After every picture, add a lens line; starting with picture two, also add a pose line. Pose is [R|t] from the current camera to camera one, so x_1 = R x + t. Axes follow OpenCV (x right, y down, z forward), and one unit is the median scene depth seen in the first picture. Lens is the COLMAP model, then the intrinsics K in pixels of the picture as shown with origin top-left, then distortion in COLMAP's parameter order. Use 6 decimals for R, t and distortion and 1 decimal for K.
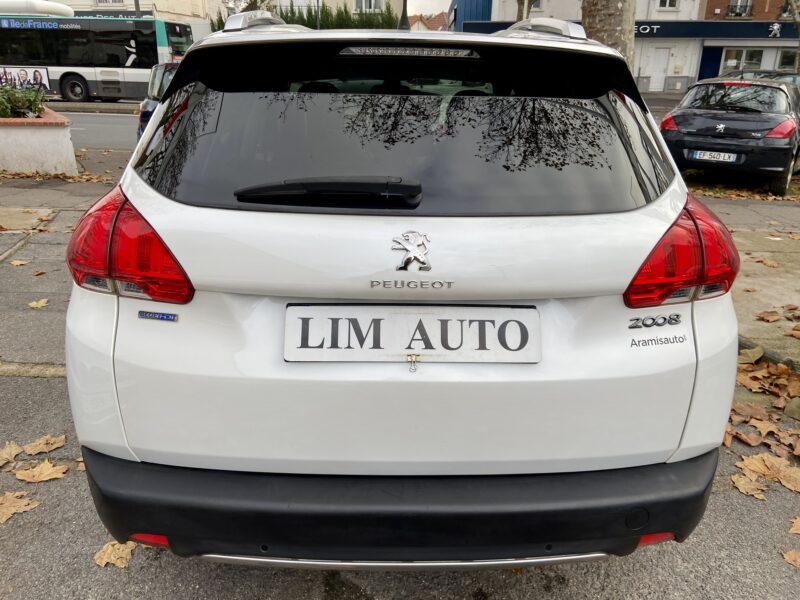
lens RADIAL K [[596.7, 0, 404.3], [0, 596.7, 297.6], [0, 0, 1]] dist [0.066644, -0.077265]
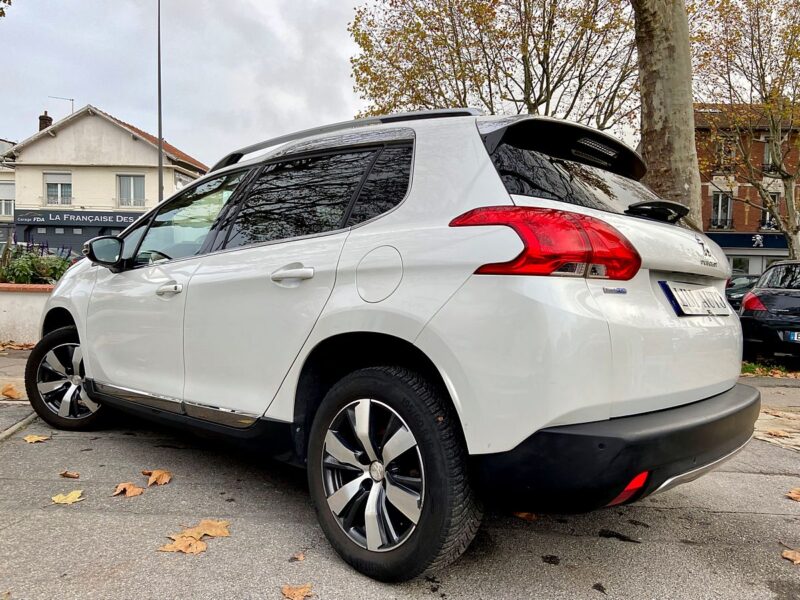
lens RADIAL K [[596.7, 0, 396.4], [0, 596.7, 298.8], [0, 0, 1]] dist [0.066644, -0.077265]
pose [[0.999715, 0.015369, 0.018254, -0.124968], [-0.008647, 0.946297, -0.323182, 0.006804], [-0.022241, 0.322932, 0.946161, 0.146733]]
